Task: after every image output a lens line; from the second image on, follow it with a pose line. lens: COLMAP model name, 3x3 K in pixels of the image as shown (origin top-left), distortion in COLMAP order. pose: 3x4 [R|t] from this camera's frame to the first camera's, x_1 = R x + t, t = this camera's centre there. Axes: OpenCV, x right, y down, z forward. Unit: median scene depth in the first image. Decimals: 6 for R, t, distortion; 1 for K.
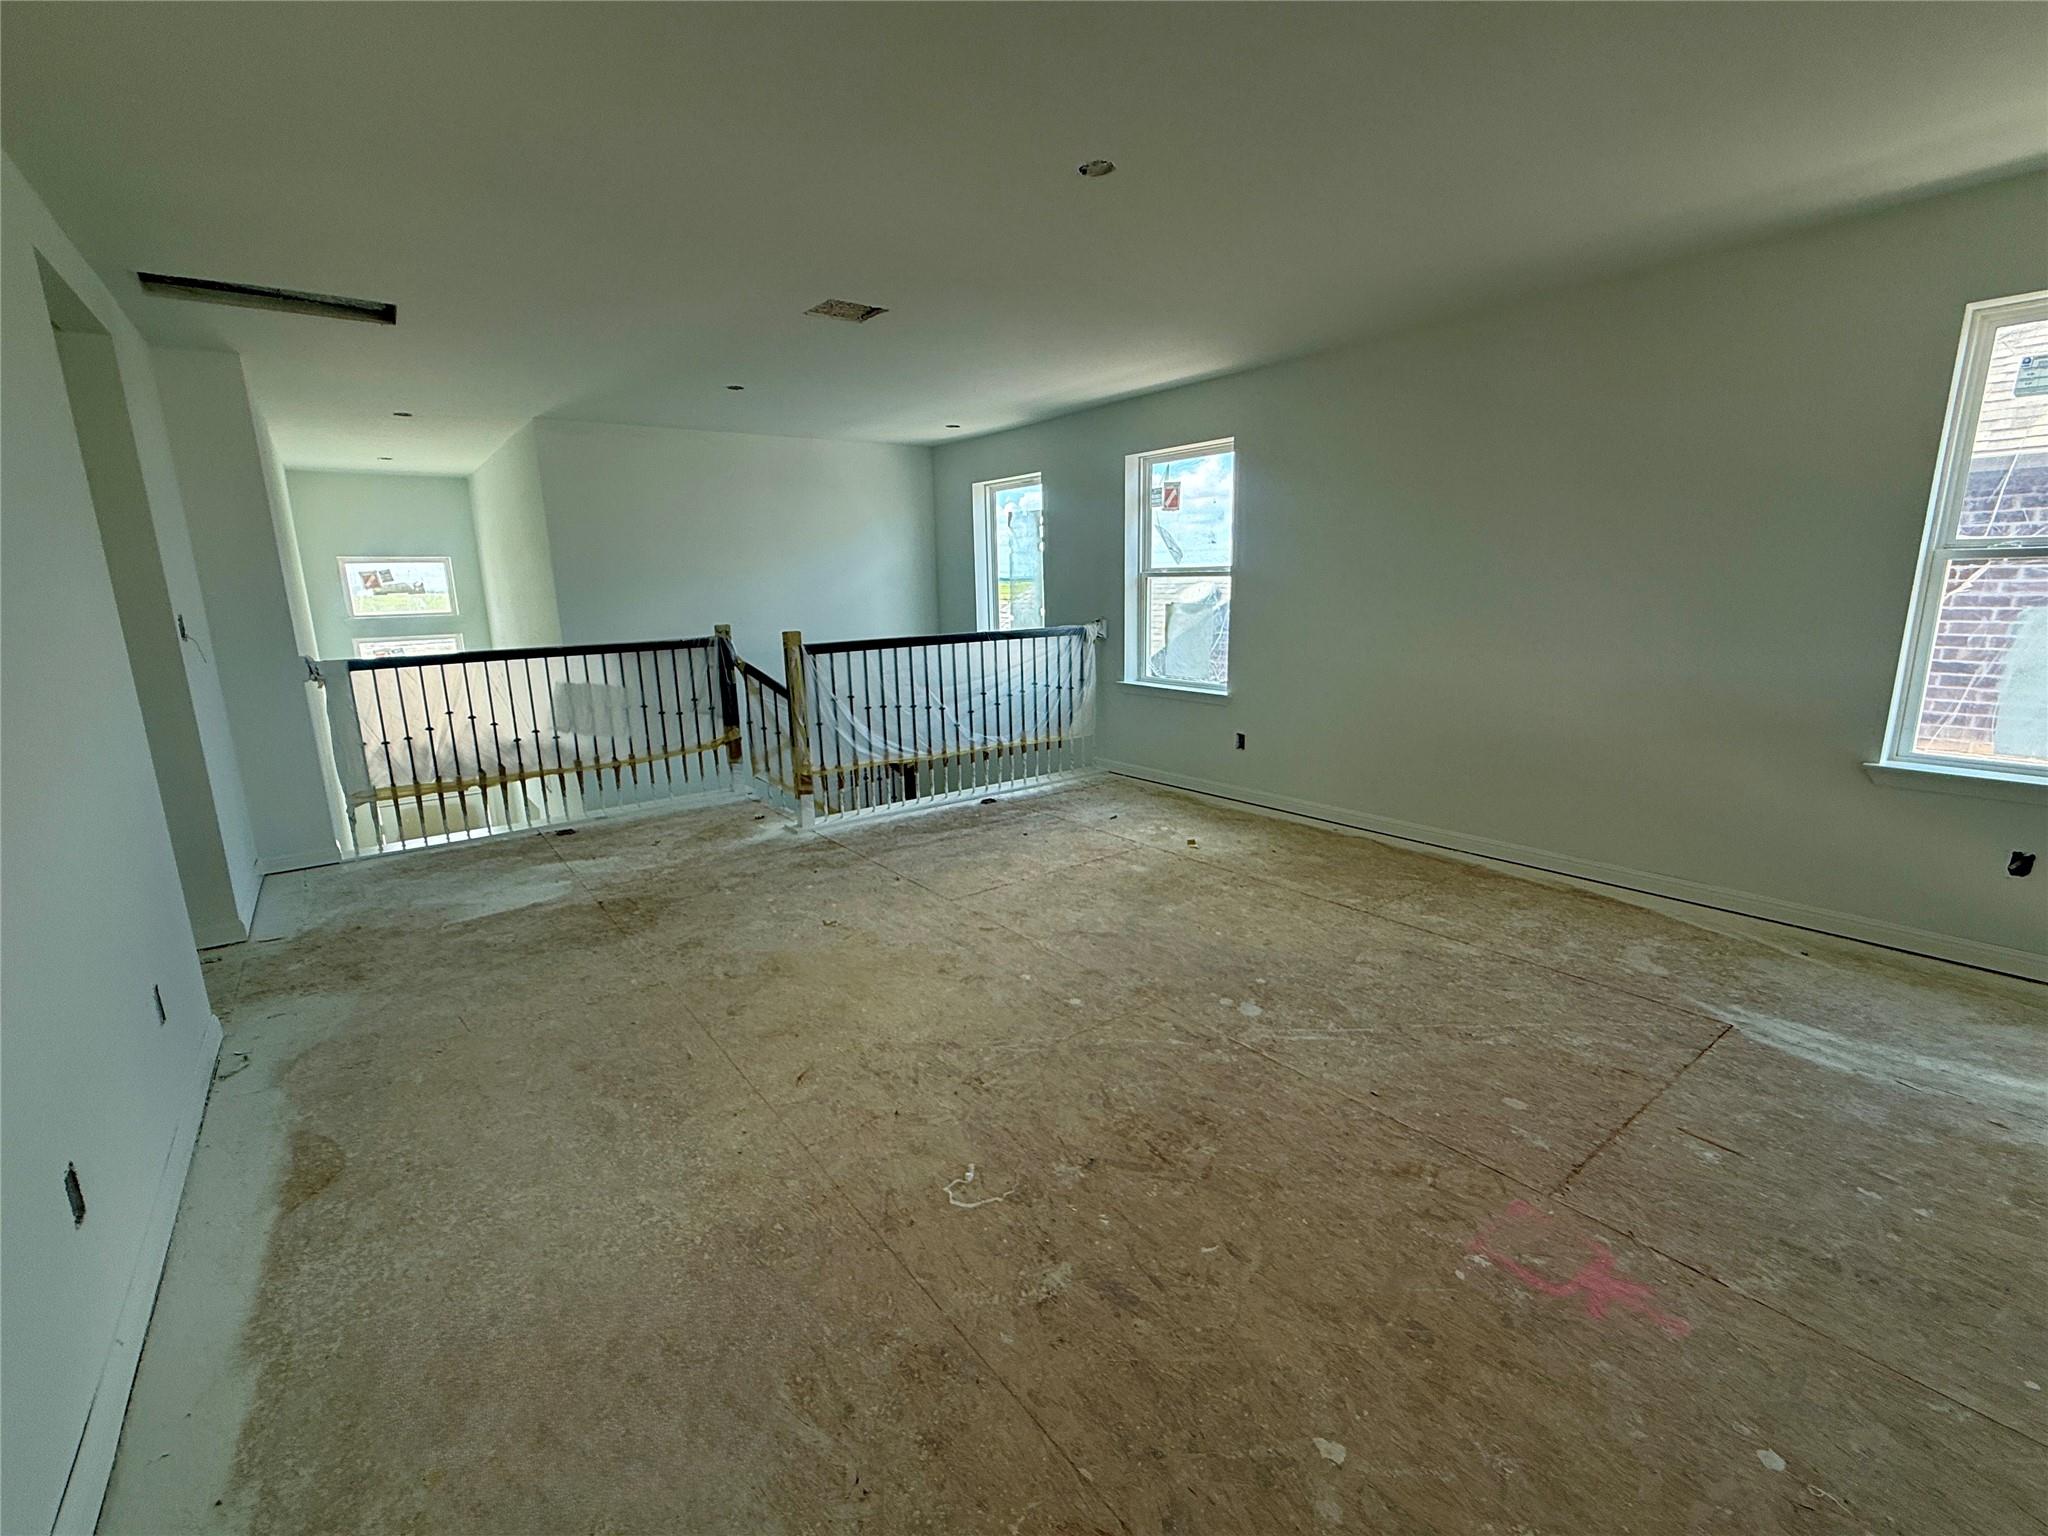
lens RADIAL K [[884.8, 0, 1023.8], [0, 884.8, 772.5], [0, 0, 1]] dist [-0.002268, 0.000338]
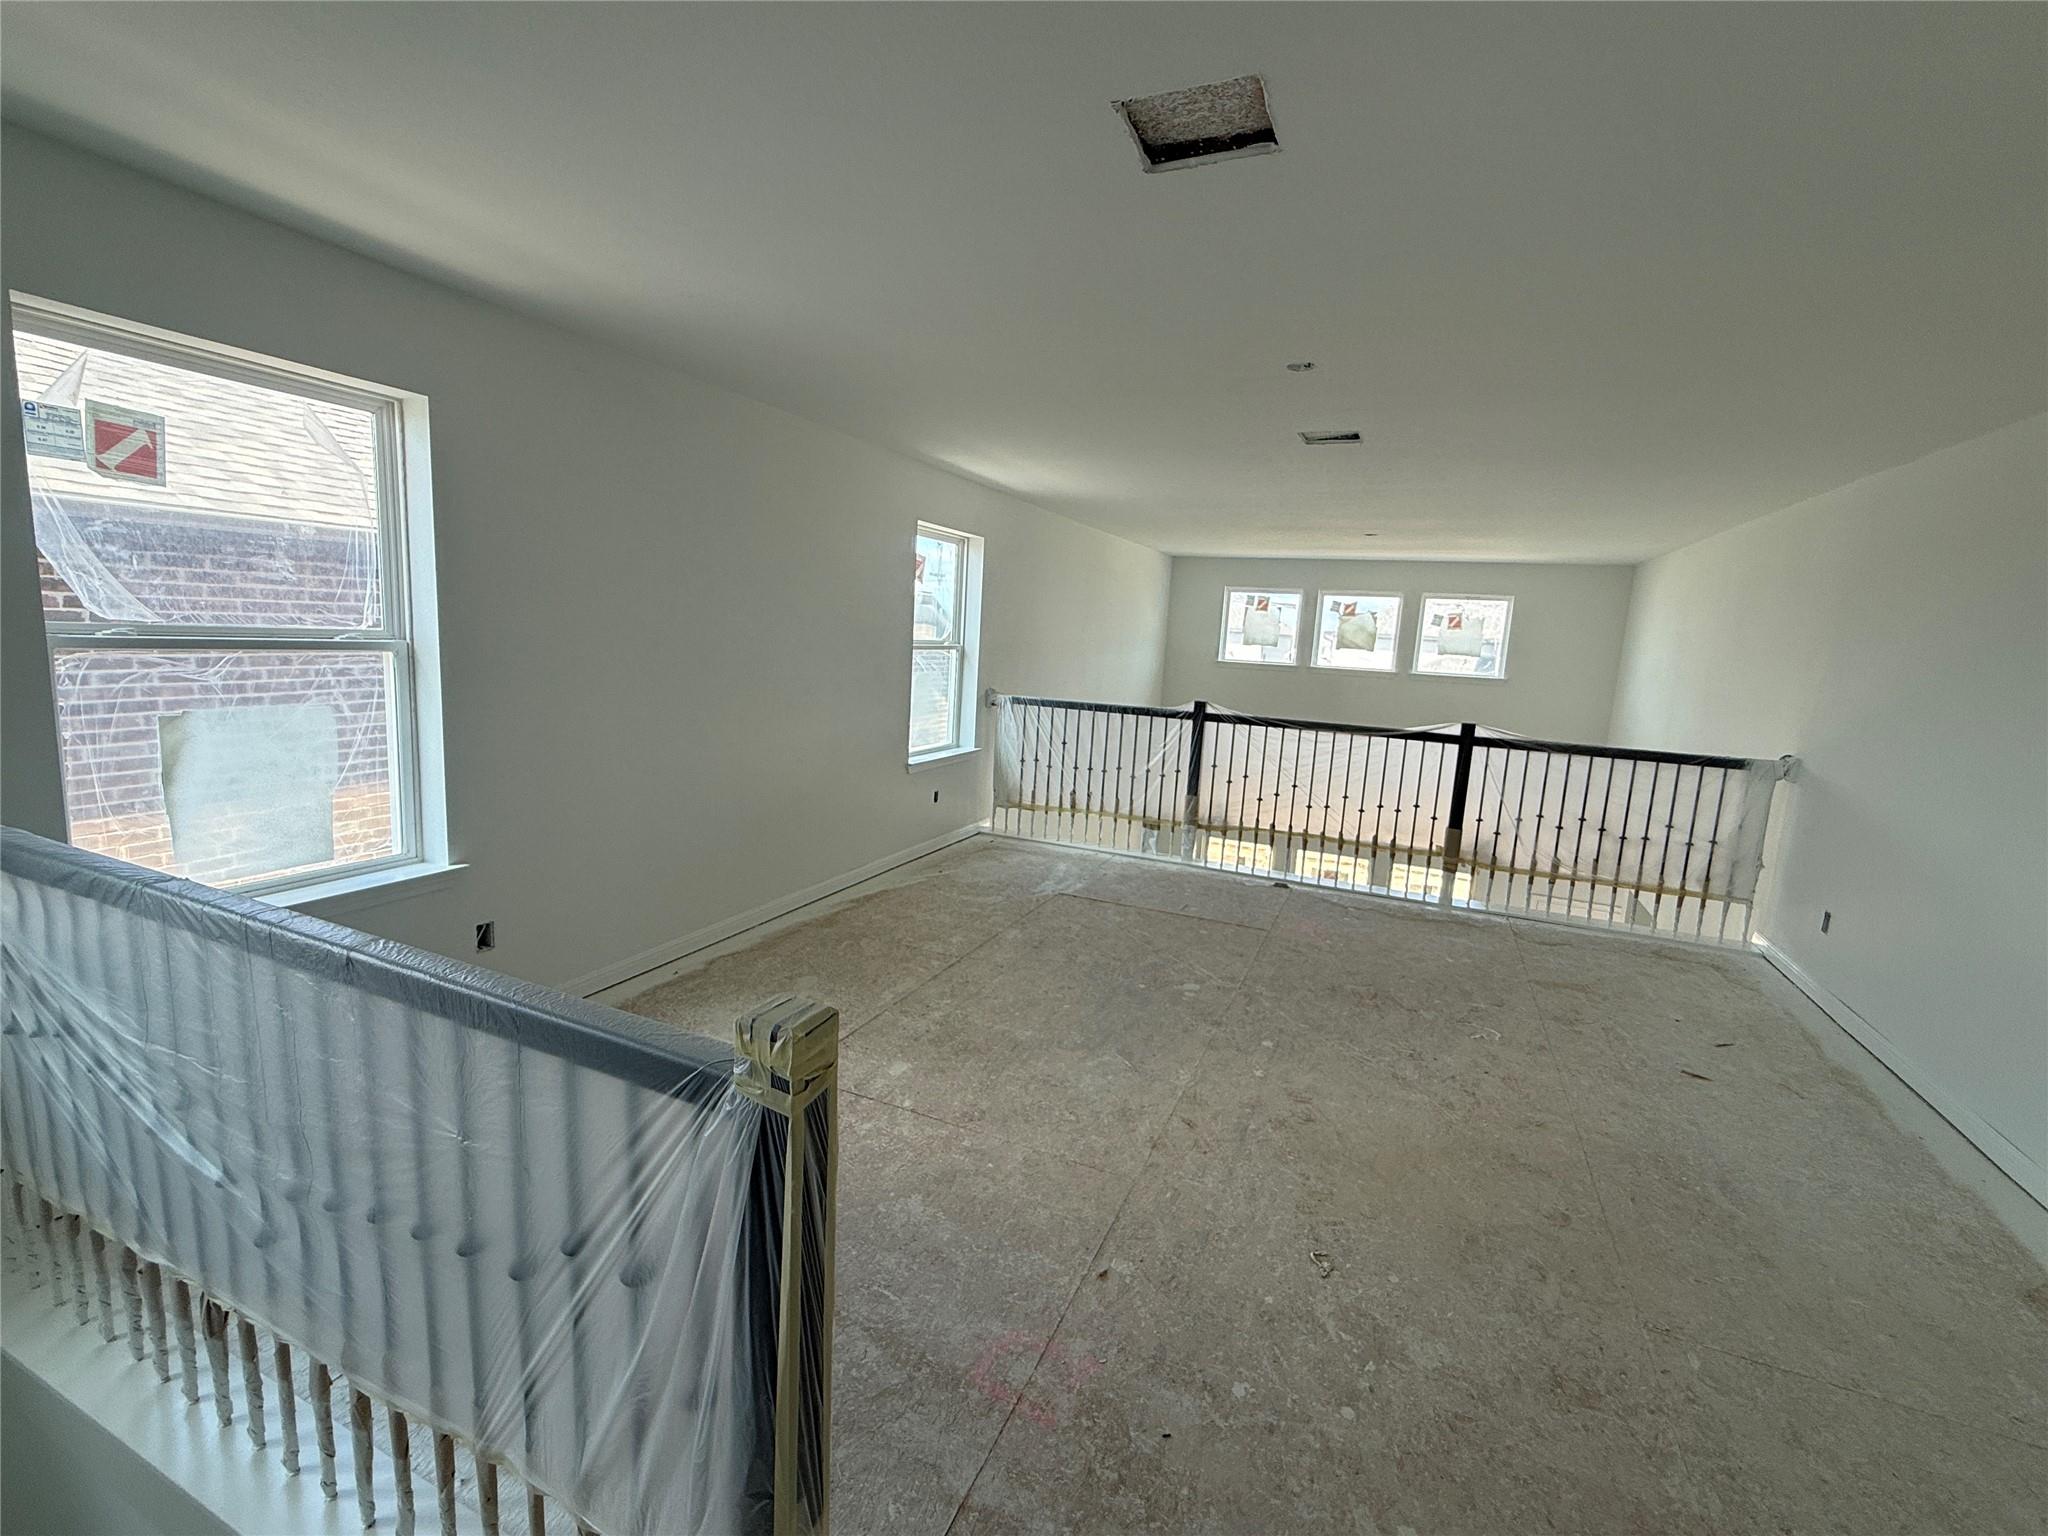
lens RADIAL K [[884.8, 0, 1022.6], [0, 884.8, 767.3], [0, 0, 1]] dist [-0.002268, 0.000338]
pose [[-0.482251, -0.137437, 0.865185, -0.673144], [0.145868, 0.961231, 0.234001, -0.372296], [-0.863803, 0.239050, -0.443507, 1.539772]]
